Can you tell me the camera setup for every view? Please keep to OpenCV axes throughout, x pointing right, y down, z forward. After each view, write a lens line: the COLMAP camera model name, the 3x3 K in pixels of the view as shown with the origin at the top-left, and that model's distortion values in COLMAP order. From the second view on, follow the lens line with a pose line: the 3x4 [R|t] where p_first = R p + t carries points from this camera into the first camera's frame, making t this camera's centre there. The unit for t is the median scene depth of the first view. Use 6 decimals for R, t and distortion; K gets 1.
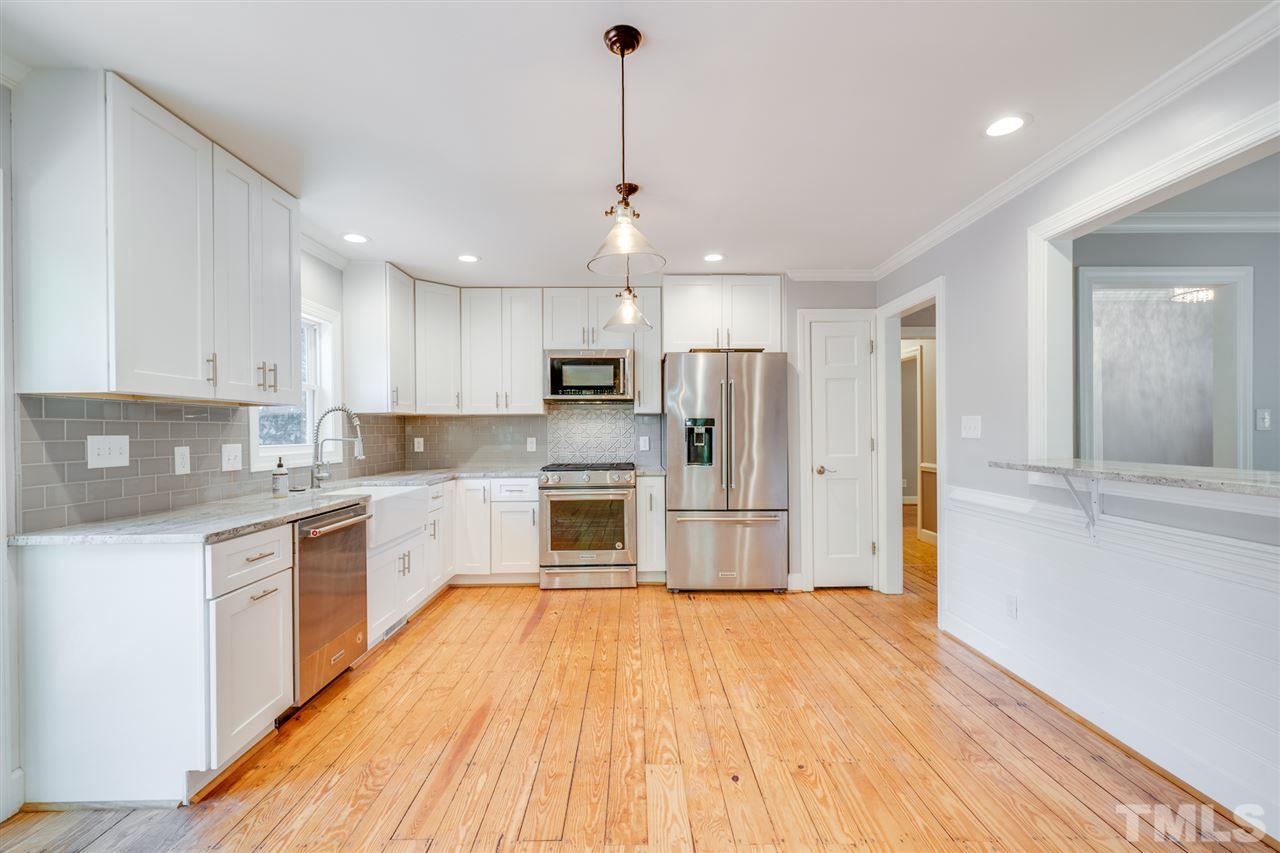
lens RADIAL K [[559.5, 0, 641.8], [0, 559.5, 431.4], [0, 0, 1]] dist [0.003383, 0.000119]
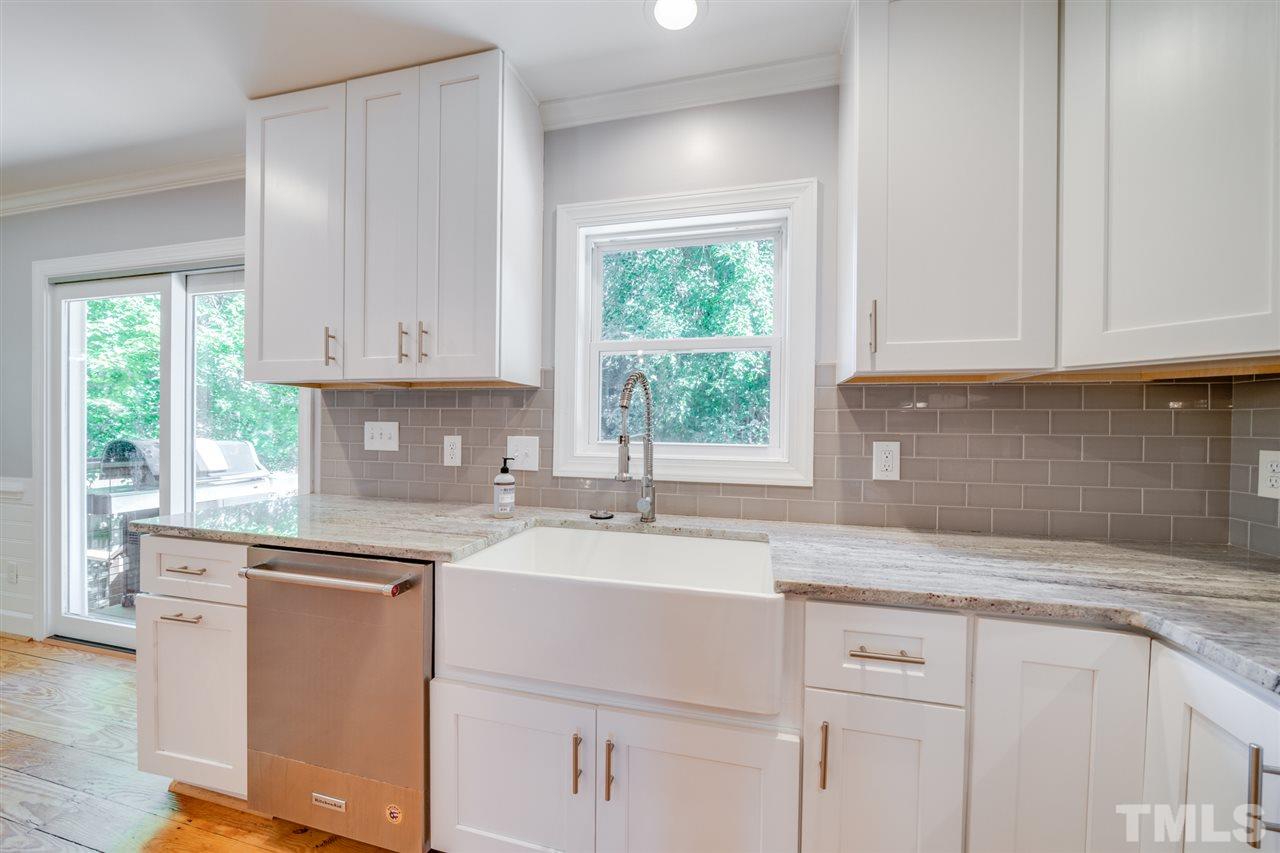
lens RADIAL K [[461.8, 0, 642.0], [0, 461.8, 430.5], [0, 0, 1]] dist [-0.006479, -0.000127]
pose [[-0.253651, 0.016498, -0.967155, -0.100177], [-0.011581, 0.999731, 0.020091, 0.000107], [0.967227, 0.016297, -0.253391, 0.854820]]
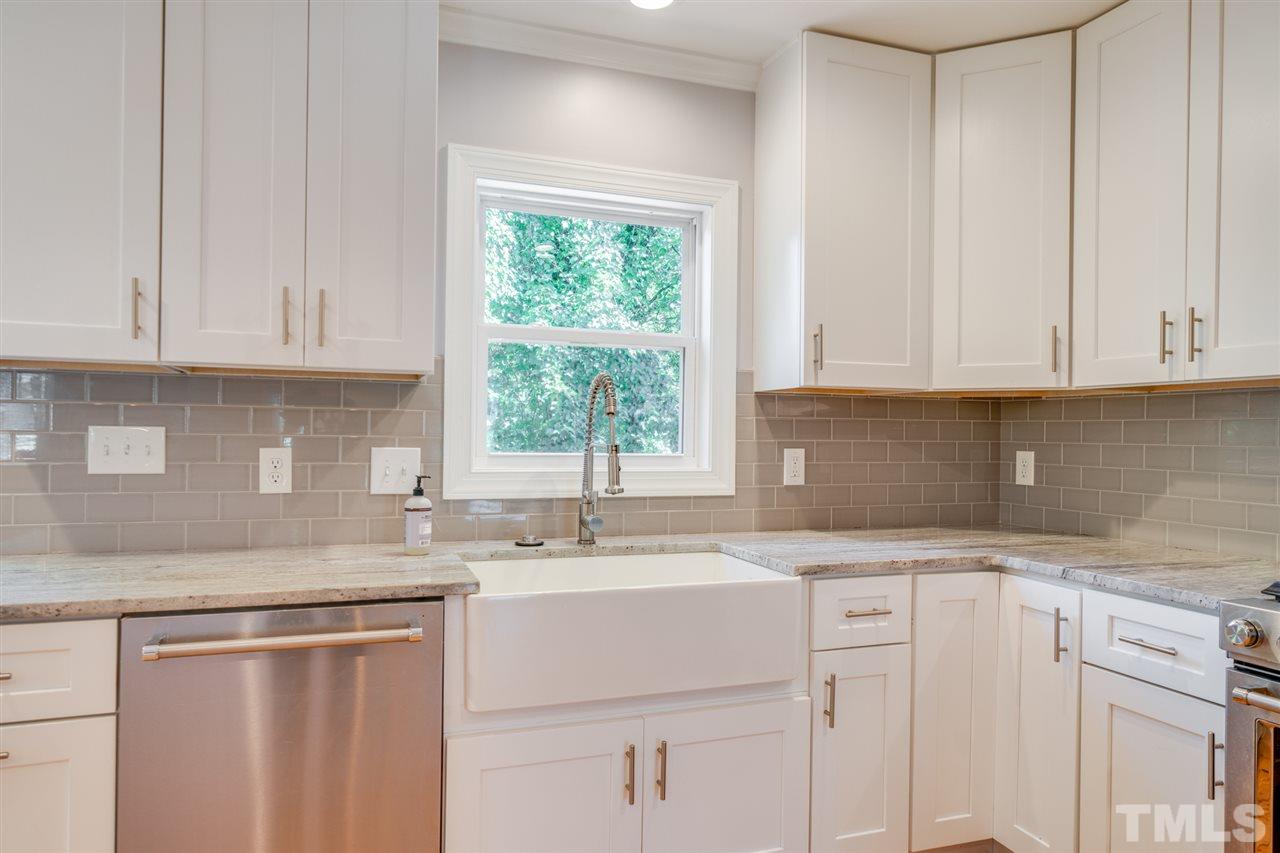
lens RADIAL K [[807.1, 0, 639.1], [0, 807.1, 432.2], [0, 0, 1]] dist [0.003248, -0.001390]
pose [[0.324430, 0.011790, -0.945836, 0.076708], [-0.017539, 0.999825, 0.006447, -0.001324], [0.945747, 0.014497, 0.324580, 0.625633]]
